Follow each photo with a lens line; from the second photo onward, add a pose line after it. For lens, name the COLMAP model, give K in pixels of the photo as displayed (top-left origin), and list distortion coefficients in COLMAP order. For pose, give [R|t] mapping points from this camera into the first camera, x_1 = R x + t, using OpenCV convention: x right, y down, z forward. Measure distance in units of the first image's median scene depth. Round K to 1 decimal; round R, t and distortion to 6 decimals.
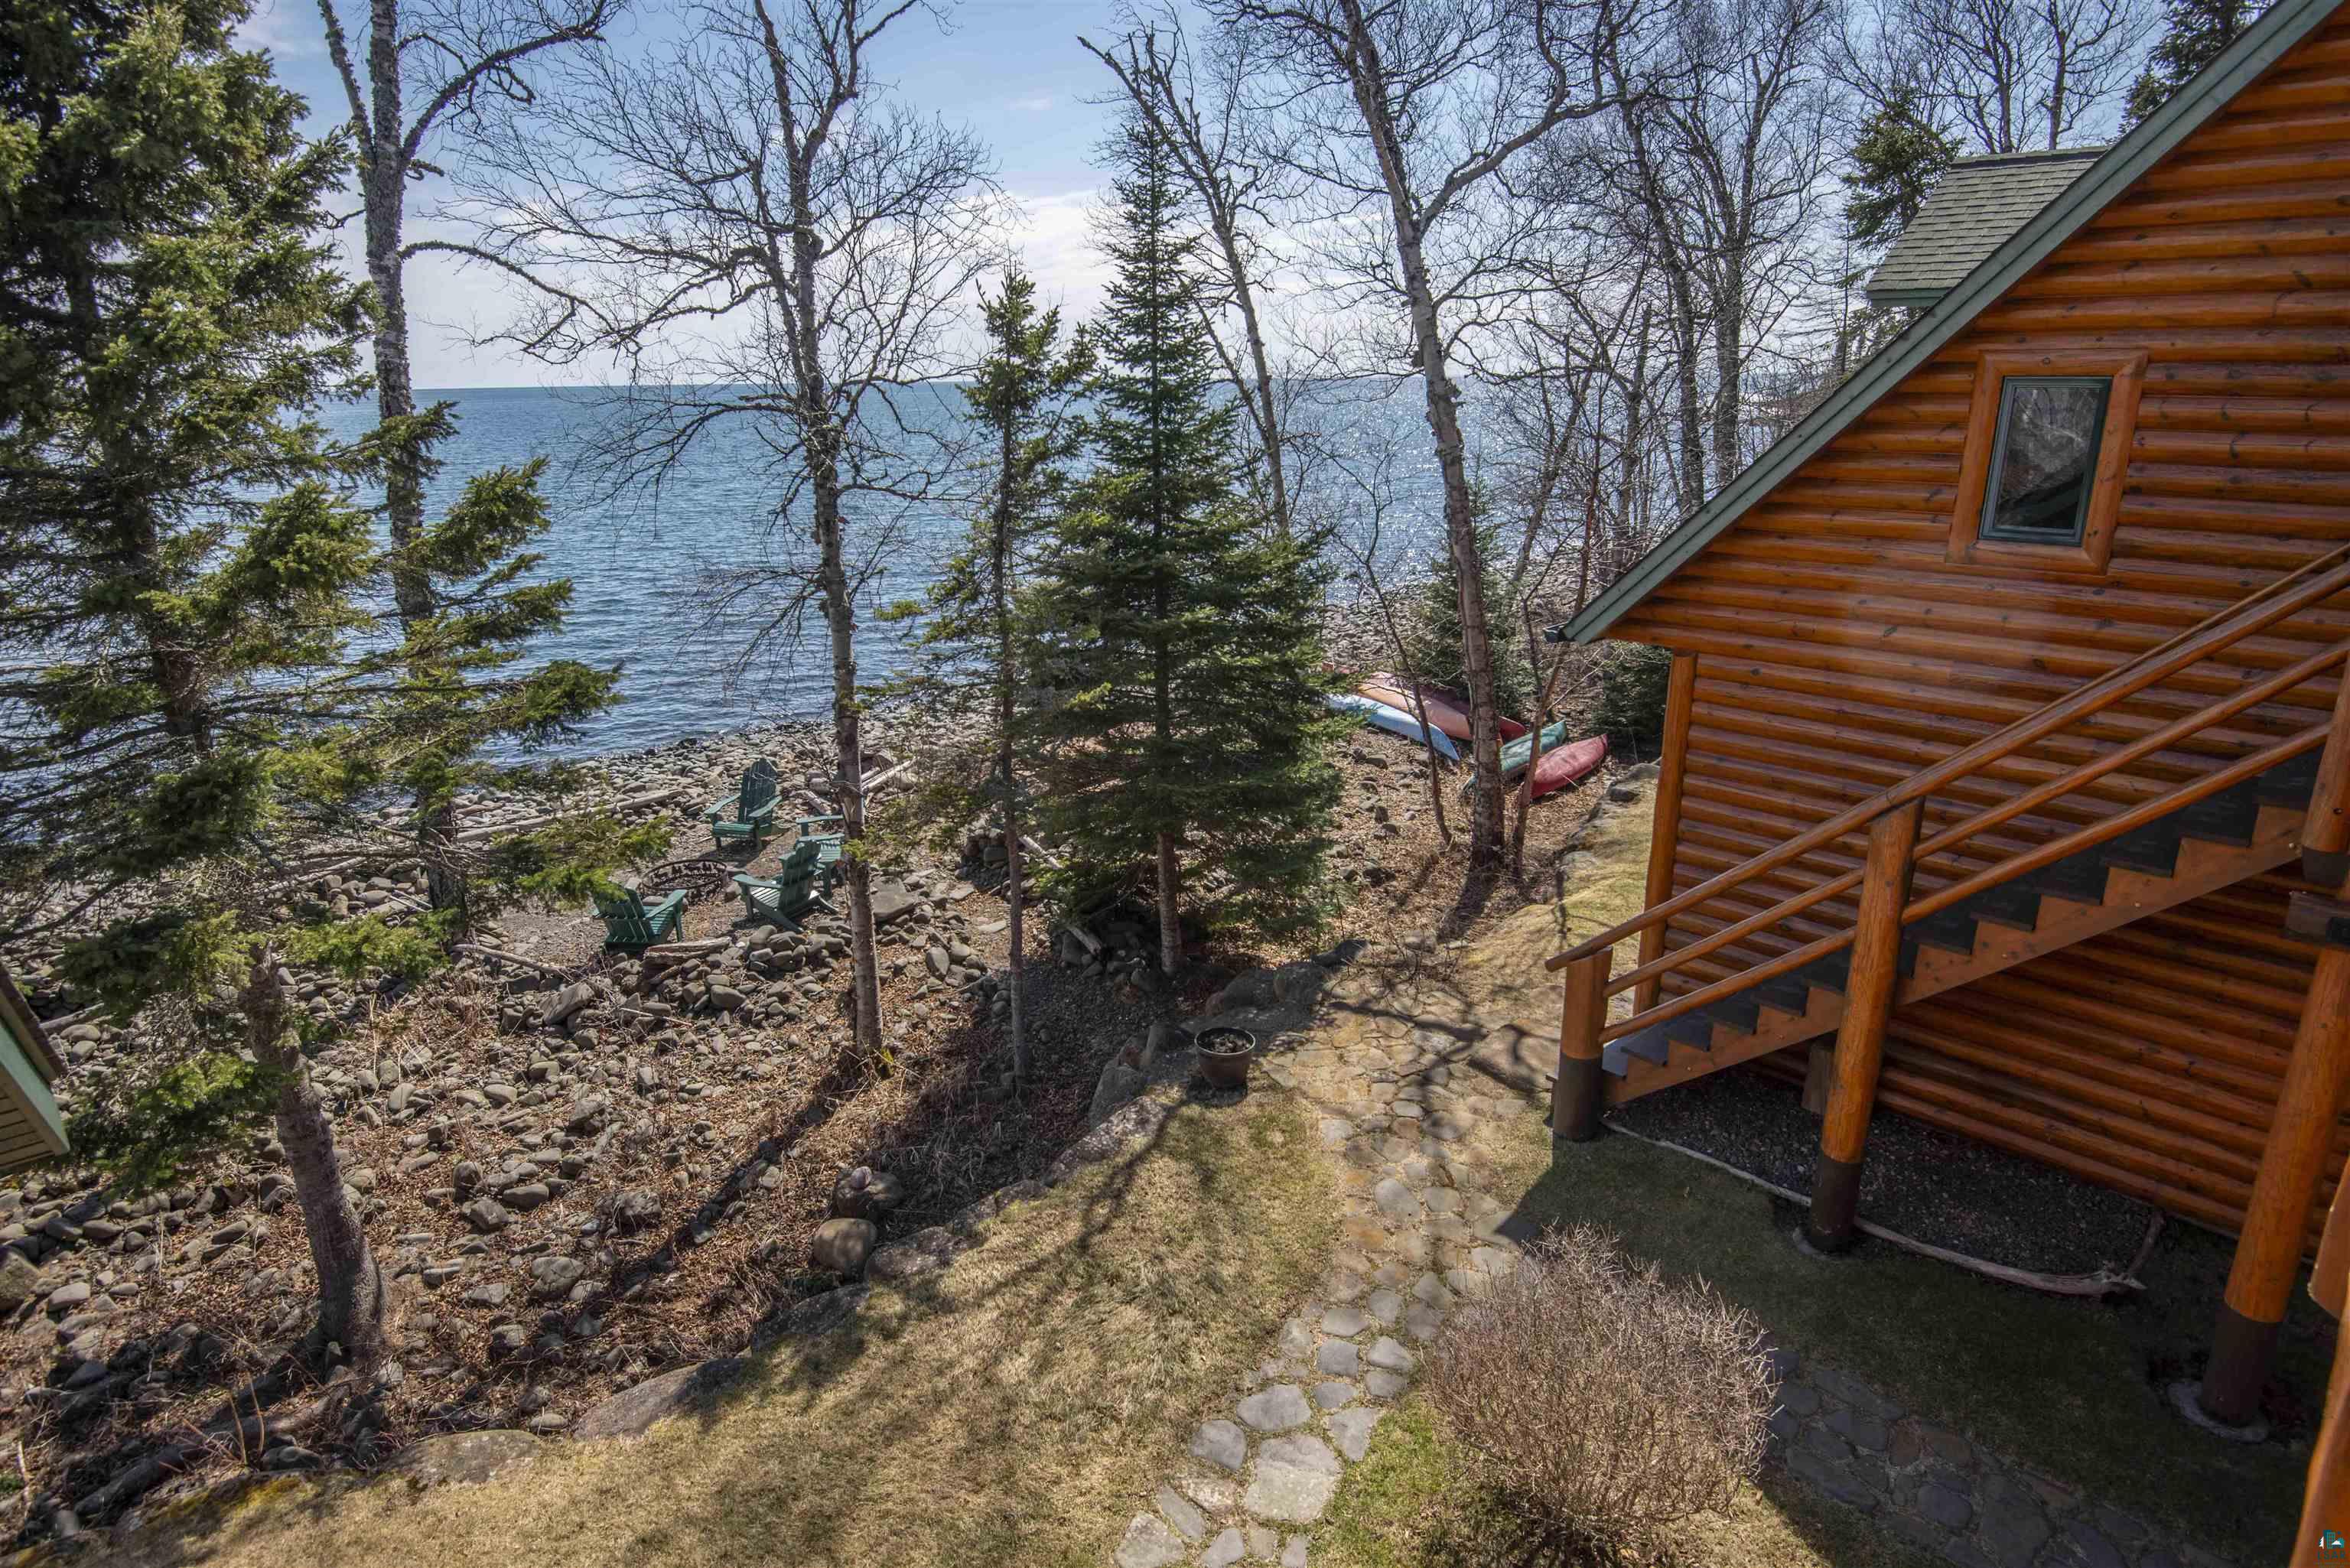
lens RADIAL K [[1251.5, 0, 1175.0], [0, 1251.5, 784.0], [0, 0, 1]] dist [-0.002867, -0.023372]
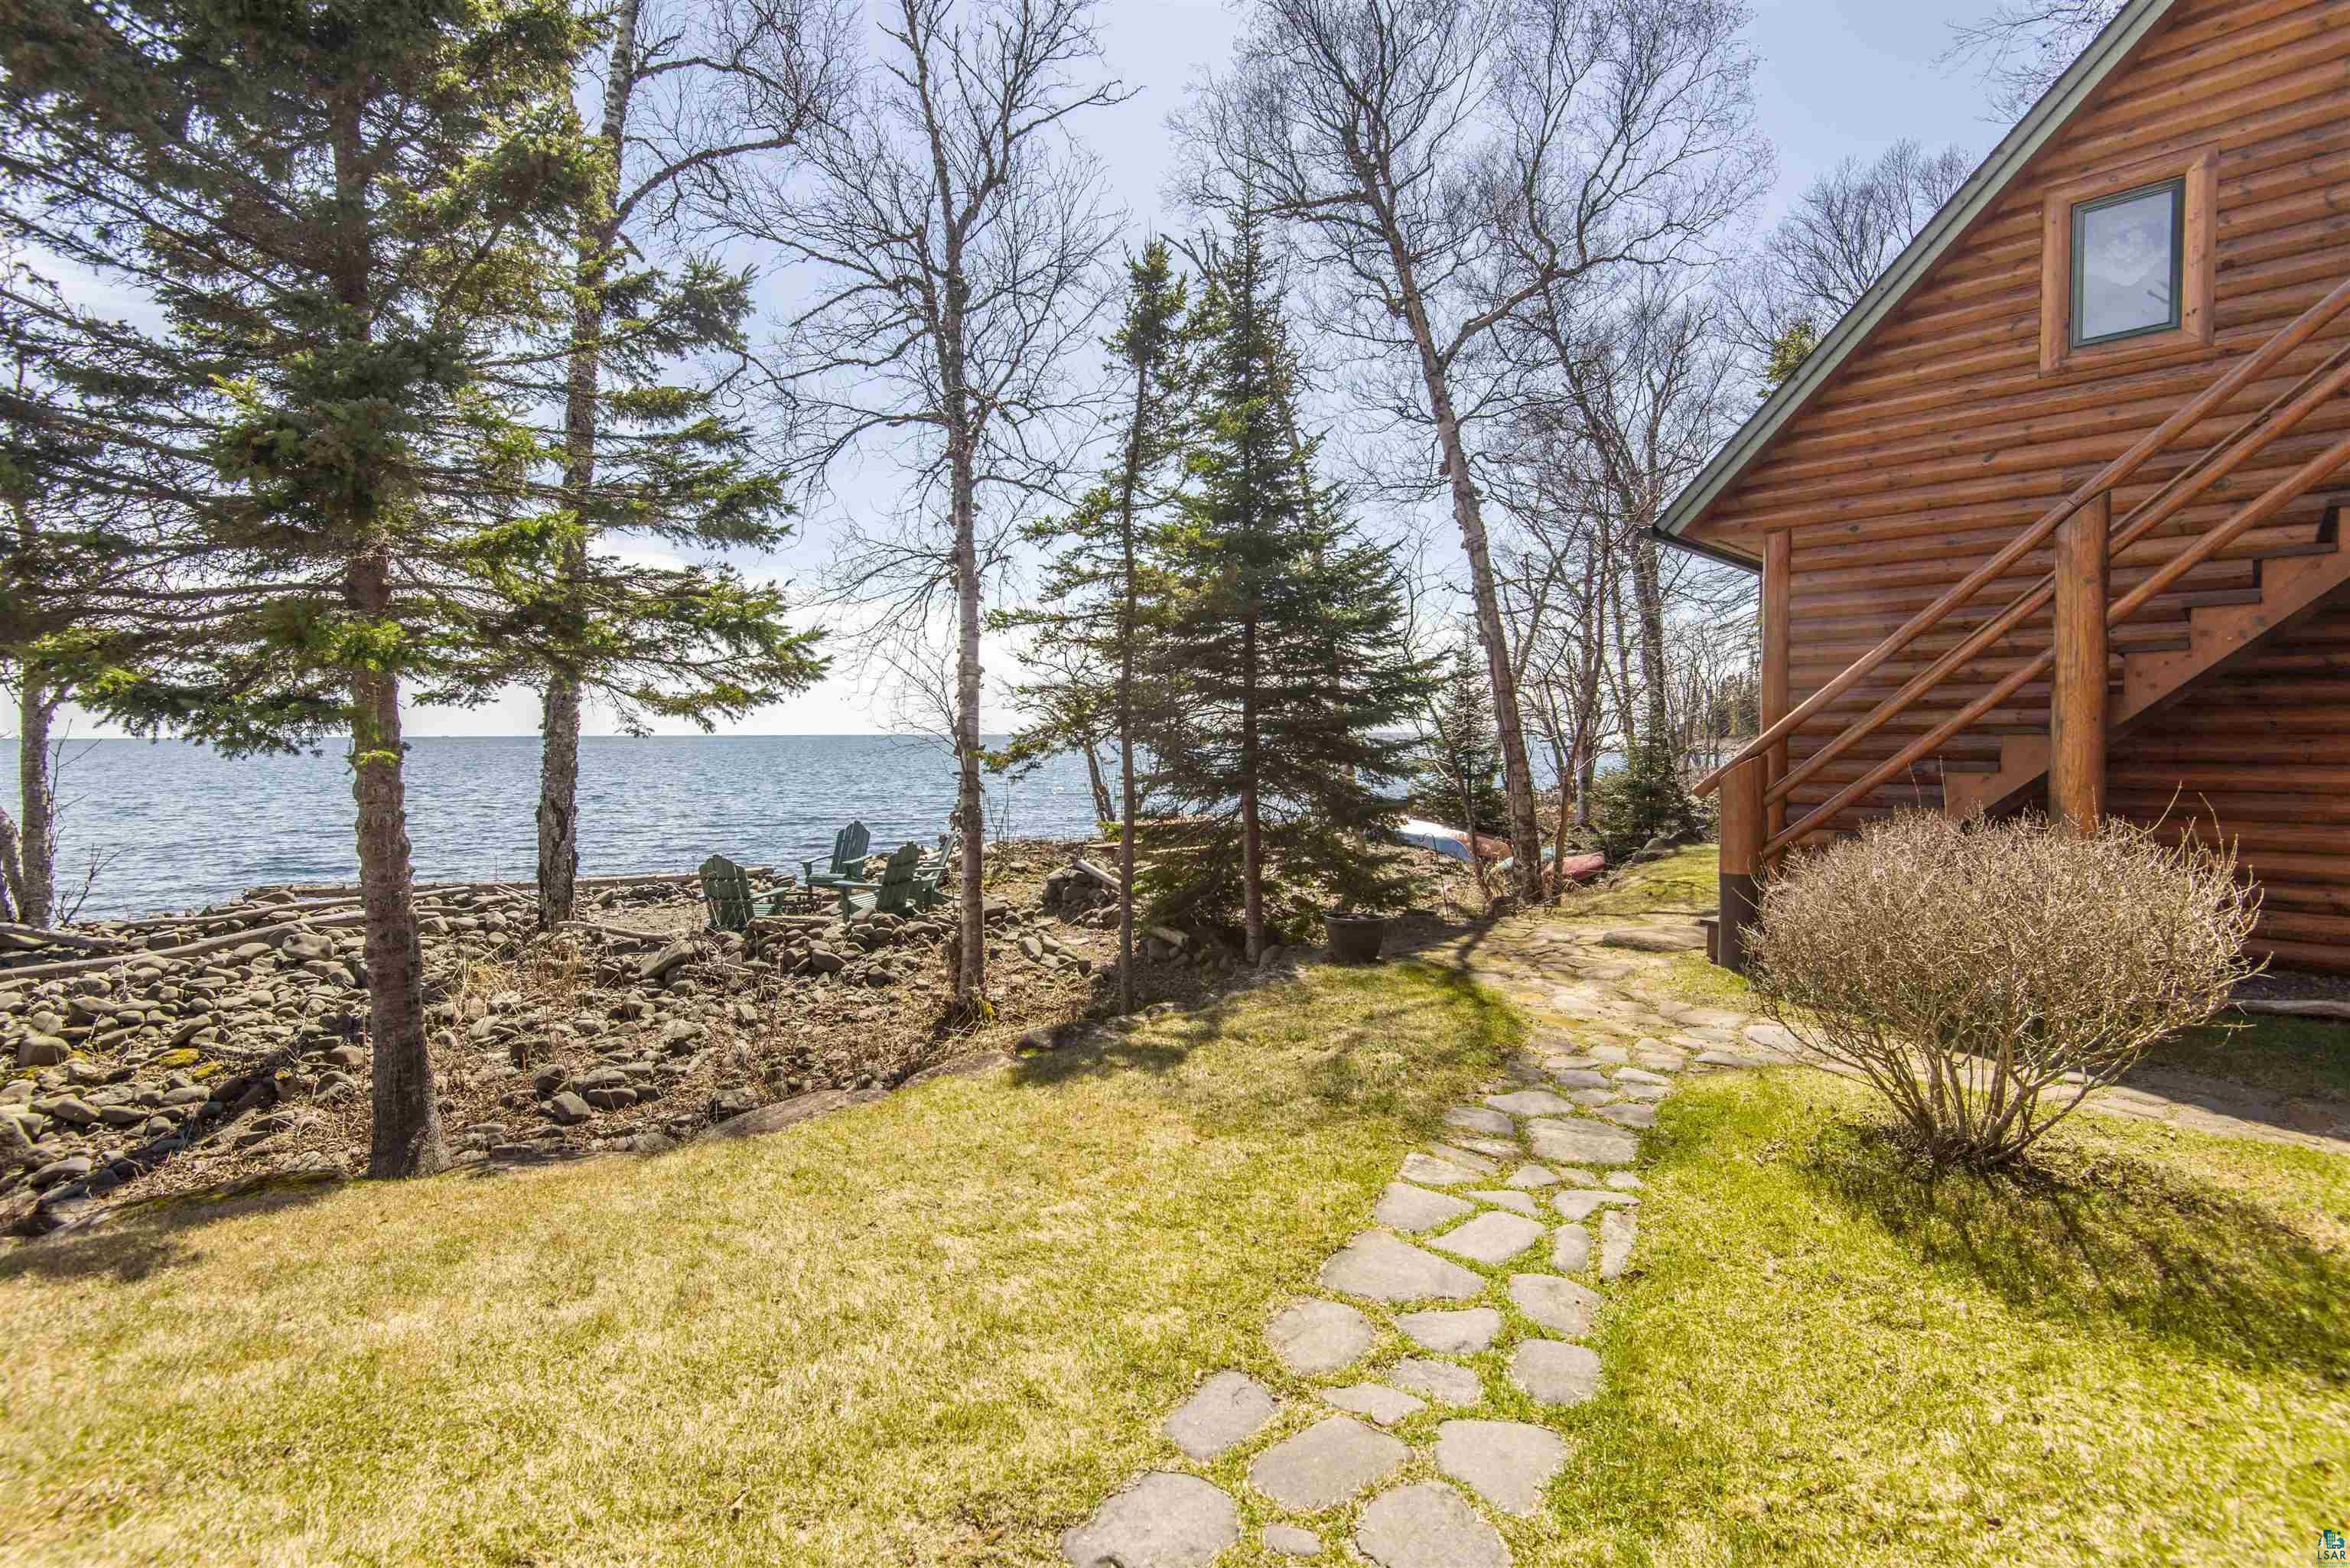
lens RADIAL K [[1056.3, 0, 1174.0], [0, 1056.3, 774.1], [0, 0, 1]] dist [0.034120, -0.021472]
pose [[0.999871, 0.005365, 0.015153, -0.101531], [-0.001180, 0.964619, -0.263644, 0.275985], [-0.016031, 0.263592, 0.964501, 0.141033]]
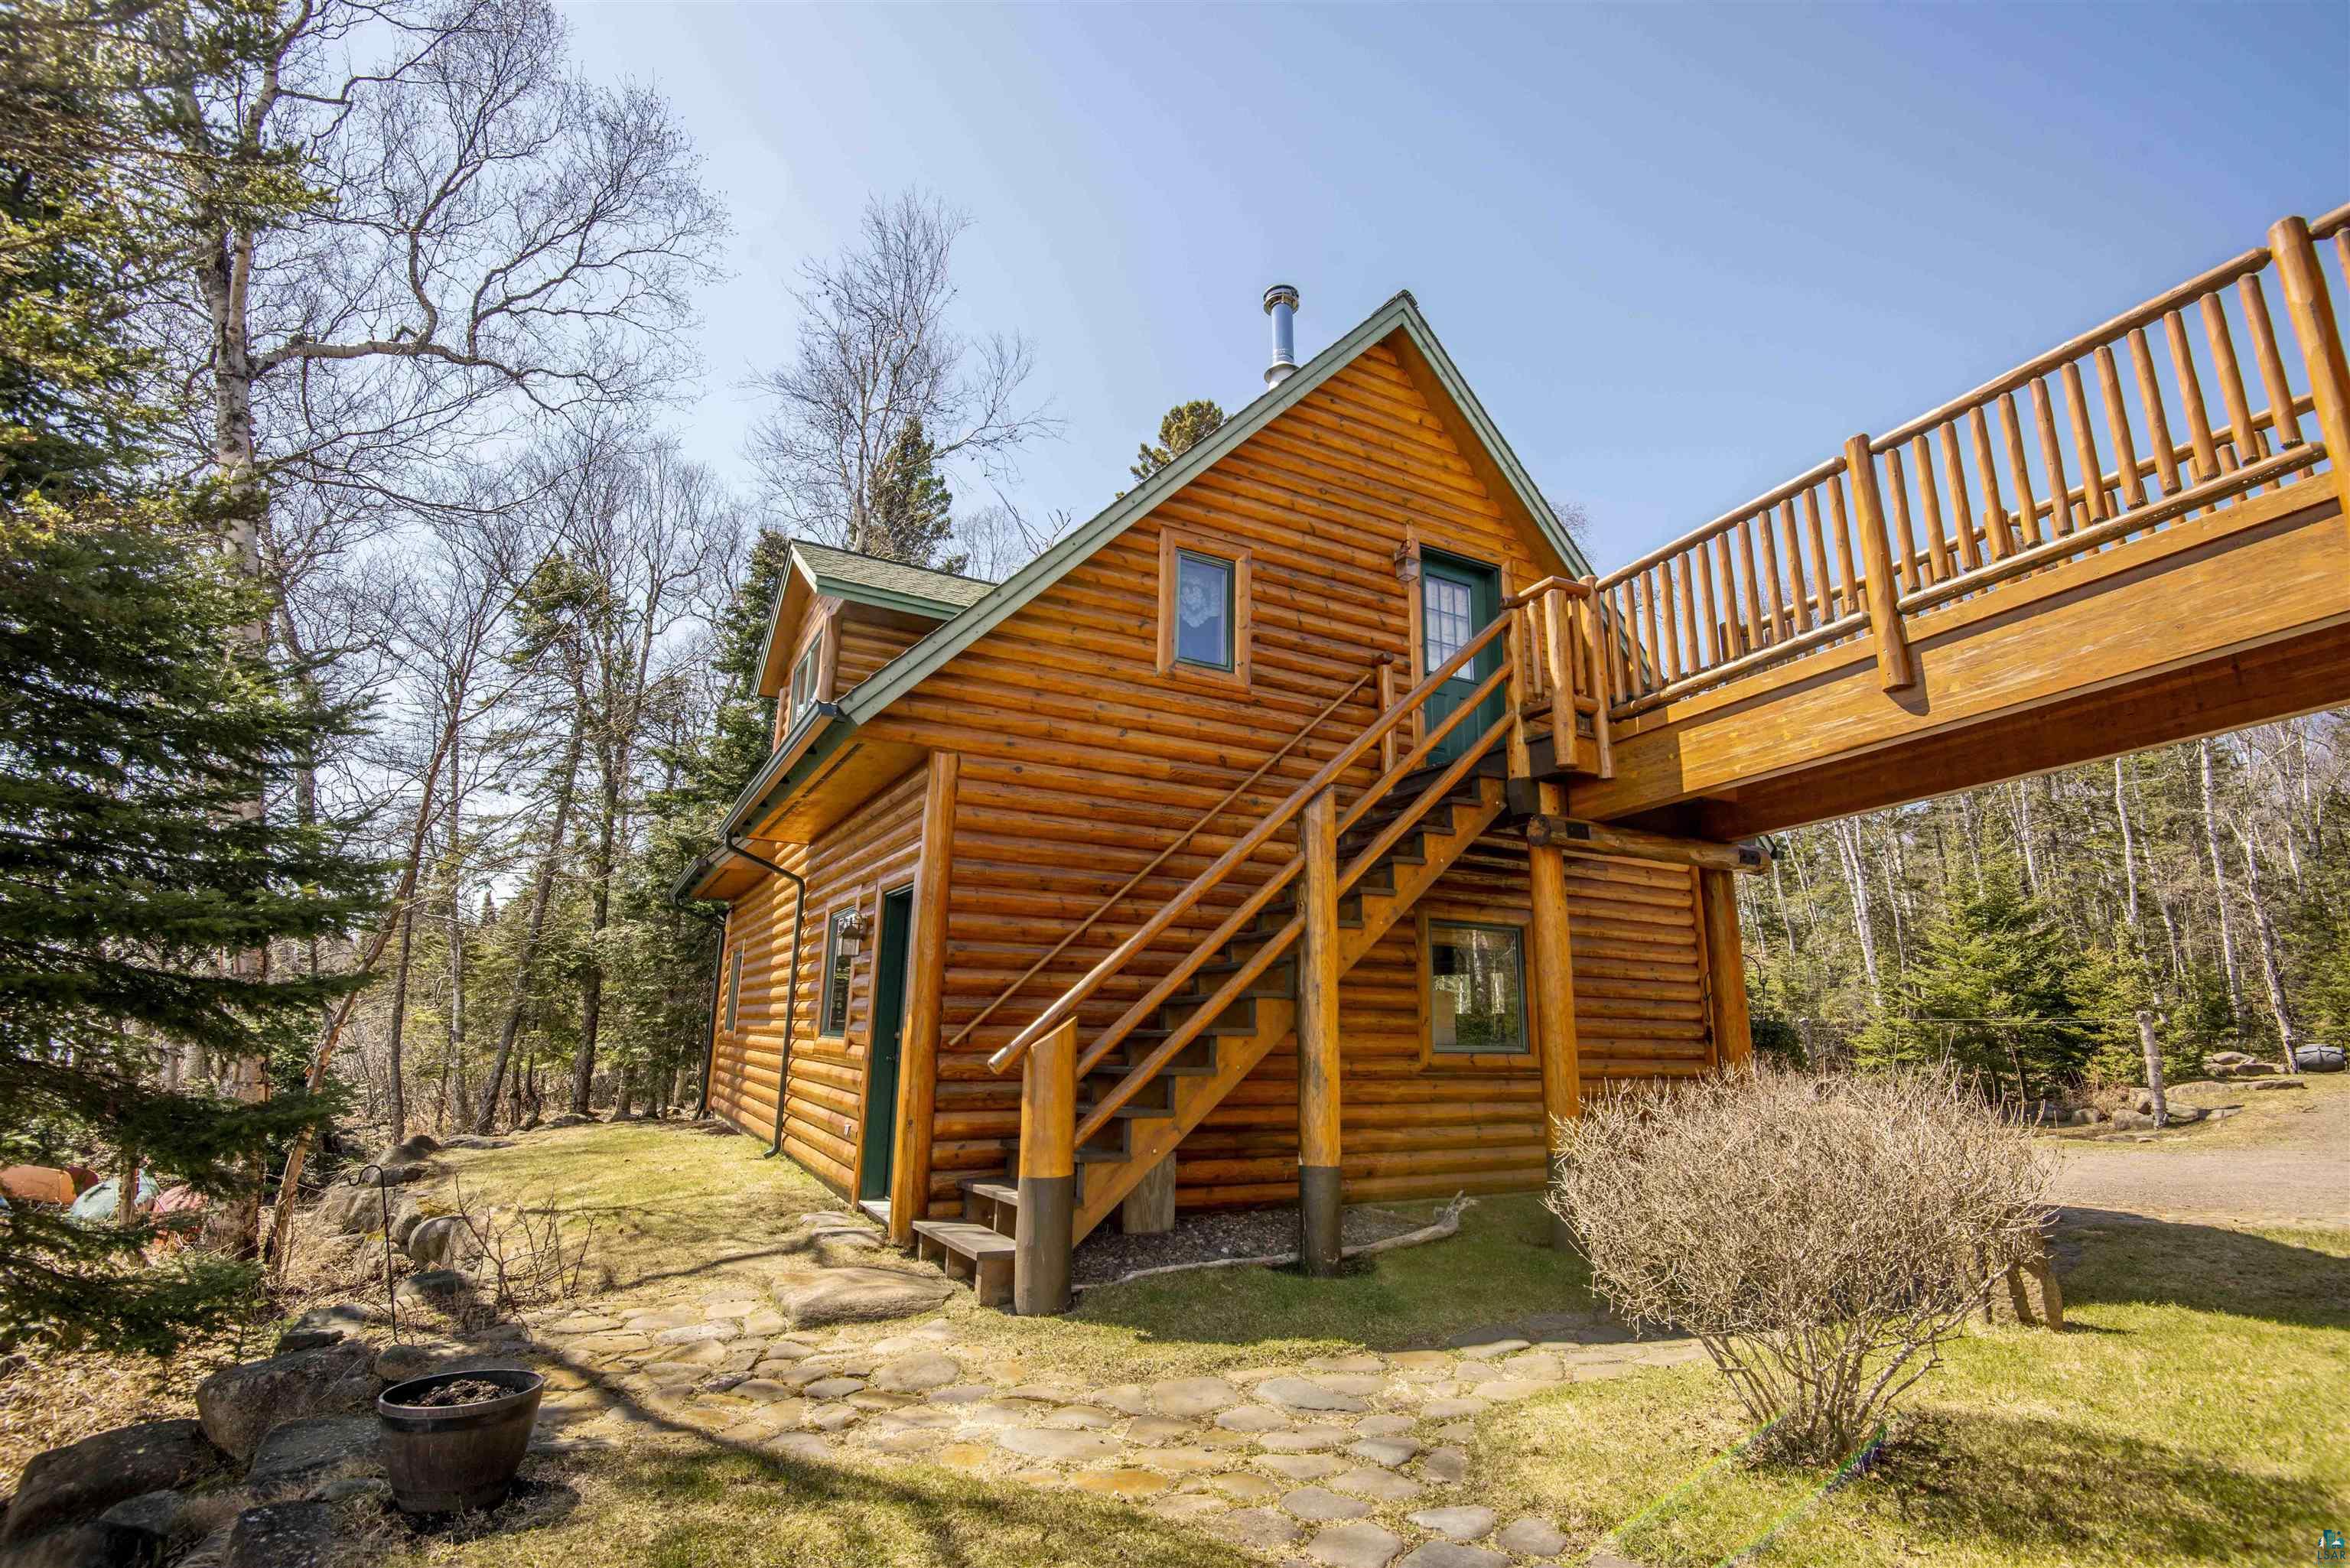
lens RADIAL K [[1056.3, 0, 1174.0], [0, 1056.3, 774.1], [0, 0, 1]] dist [0.034120, -0.021472]
pose [[0.270953, 0.238639, 0.932543, -0.229181], [0.262998, 0.913569, -0.310199, 0.164234], [-0.925968, 0.329306, 0.184772, 0.569504]]
